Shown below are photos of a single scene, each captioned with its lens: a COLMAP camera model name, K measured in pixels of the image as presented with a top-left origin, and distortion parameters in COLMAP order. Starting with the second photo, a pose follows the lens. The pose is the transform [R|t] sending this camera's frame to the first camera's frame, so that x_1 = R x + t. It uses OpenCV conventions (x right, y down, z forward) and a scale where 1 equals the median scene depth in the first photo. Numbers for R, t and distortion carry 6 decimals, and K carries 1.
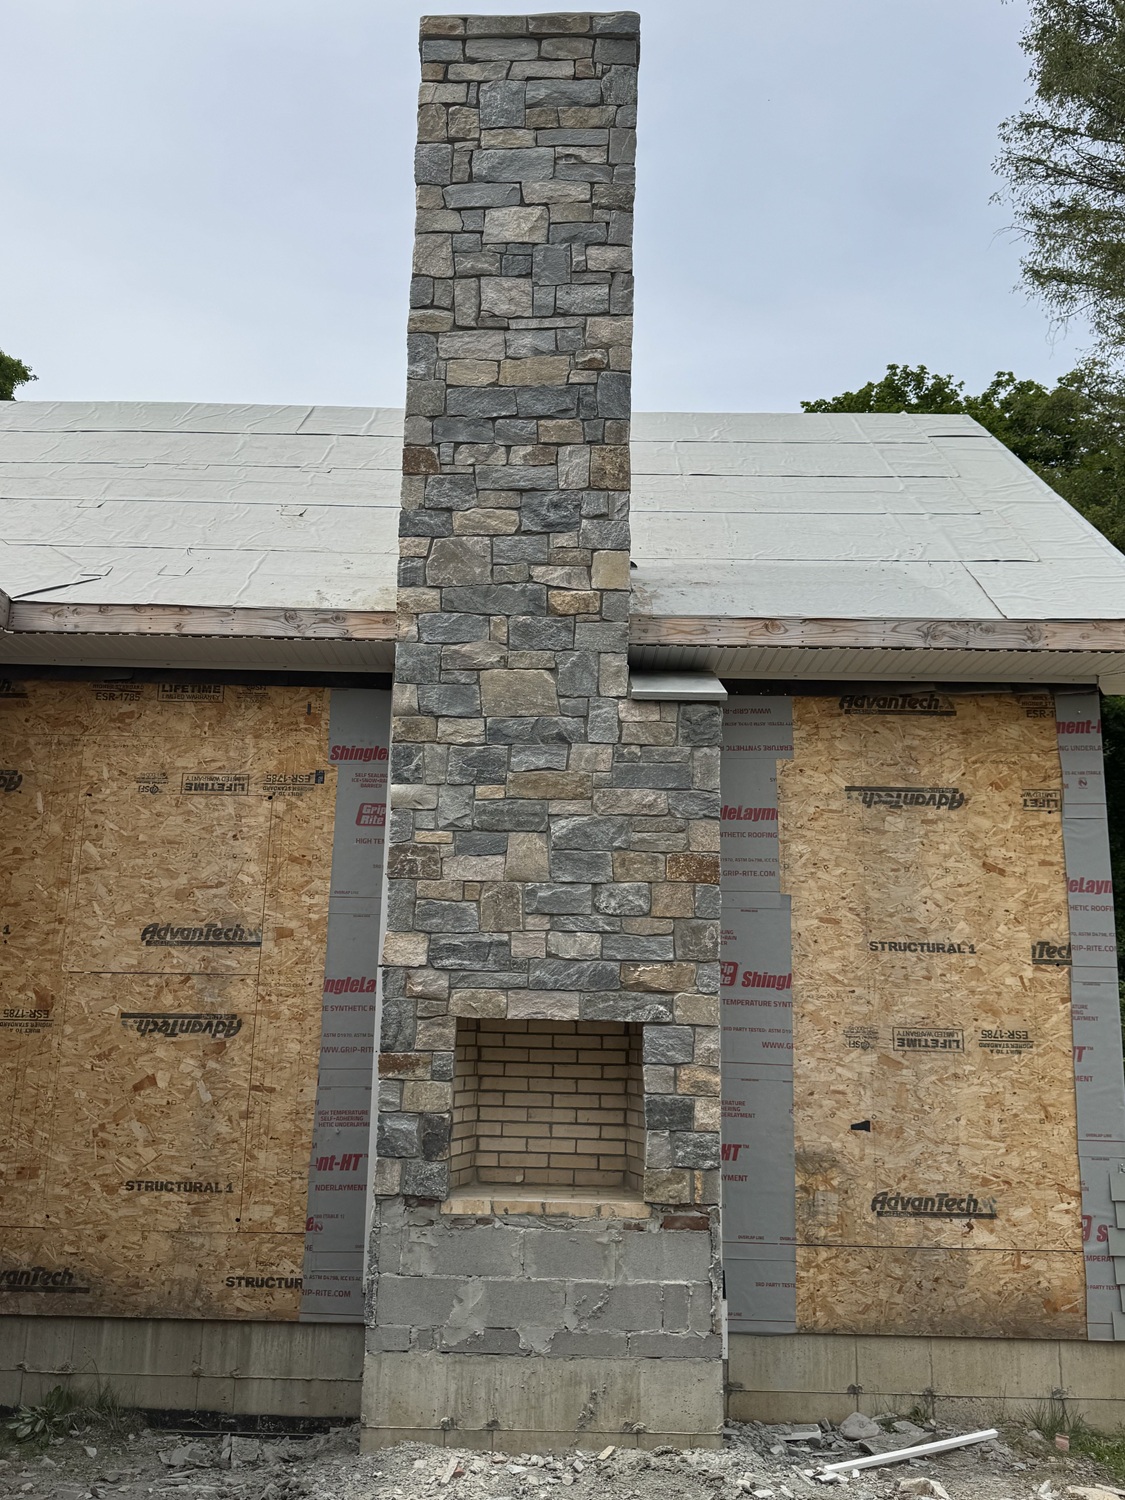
lens RADIAL K [[1266.3, 0, 562.5], [0, 1266.3, 750.0], [0, 0, 1]] dist [0.089545, -0.123634]
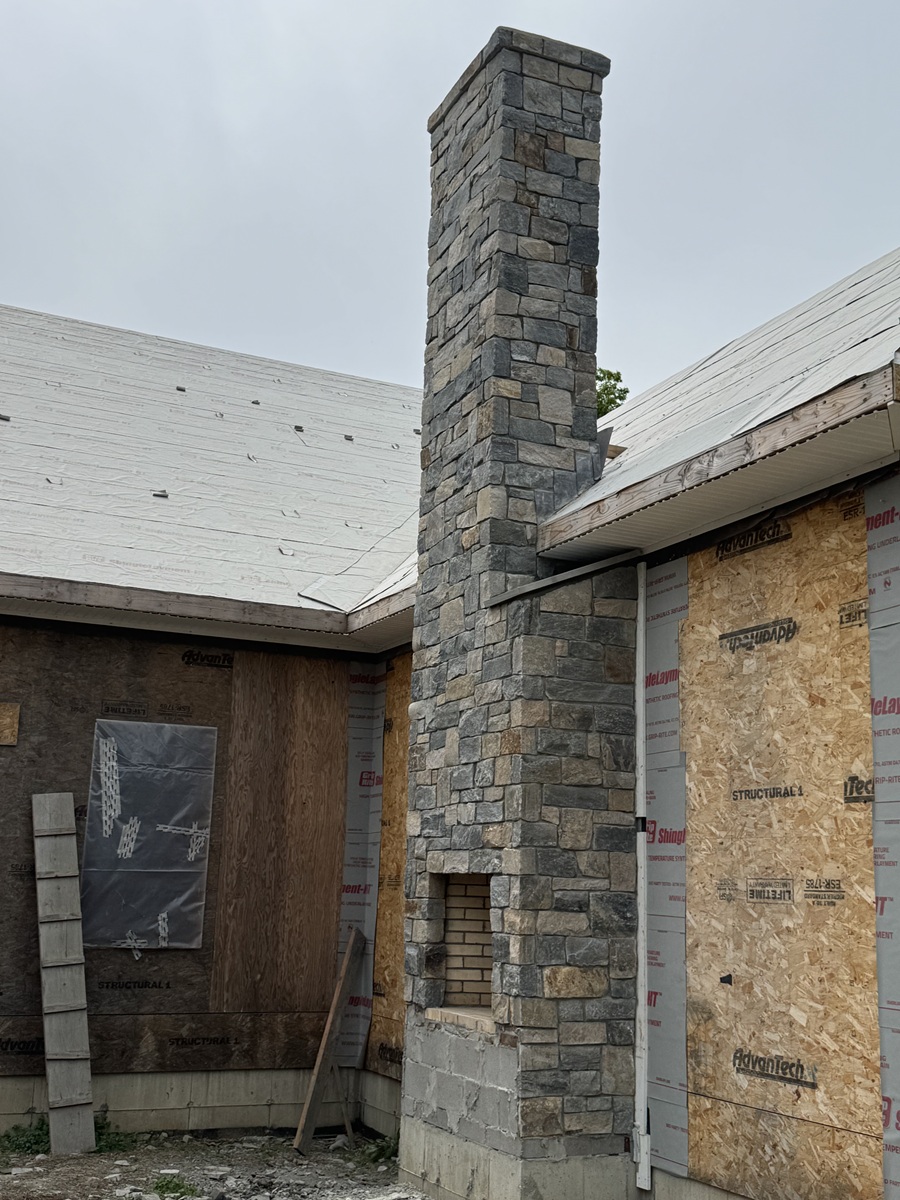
lens RADIAL K [[1382.6, 0, 450.0], [0, 1382.6, 600.0], [0, 0, 1]] dist [0.097210, -0.035650]
pose [[0.435414, -0.194028, -0.879072, 1.130135], [0.163439, 0.977307, -0.134758, 0.117448], [0.885270, -0.084999, 0.457245, 0.341227]]
